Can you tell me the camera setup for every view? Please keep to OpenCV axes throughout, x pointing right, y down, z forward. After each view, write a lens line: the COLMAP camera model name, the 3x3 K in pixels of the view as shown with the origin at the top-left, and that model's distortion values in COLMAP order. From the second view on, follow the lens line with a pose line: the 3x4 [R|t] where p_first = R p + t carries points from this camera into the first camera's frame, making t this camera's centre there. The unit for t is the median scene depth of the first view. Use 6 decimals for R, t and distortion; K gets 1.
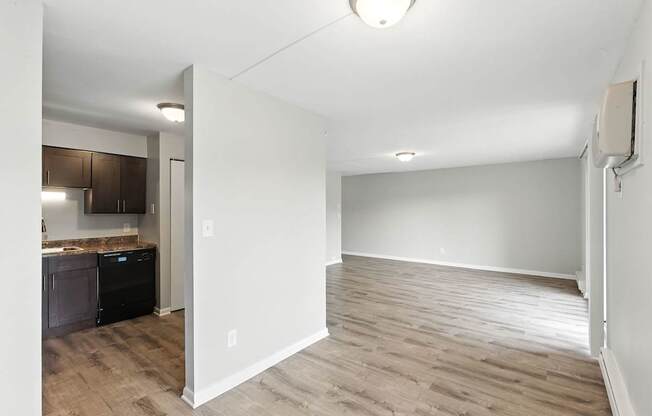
lens RADIAL K [[295.3, 0, 323.2], [0, 295.3, 207.9], [0, 0, 1]] dist [0.001751, 0.000750]
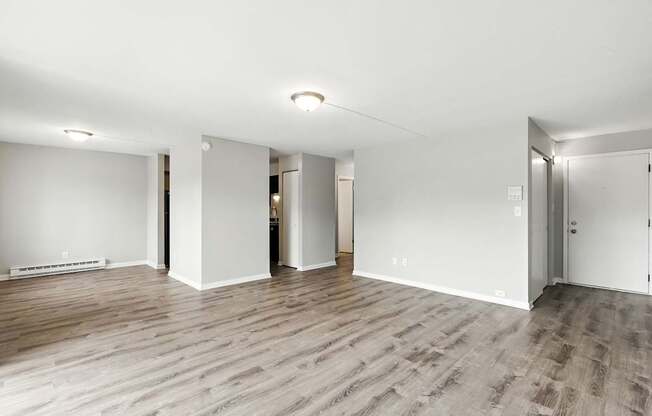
lens RADIAL K [[295.3, 0, 327.3], [0, 295.3, 211.0], [0, 0, 1]] dist [0.001751, 0.000750]
pose [[-0.110565, 0.006454, -0.993848, 1.174014], [0.007088, 0.999959, 0.005705, 0.046644], [0.993844, -0.006413, -0.110606, 1.544985]]
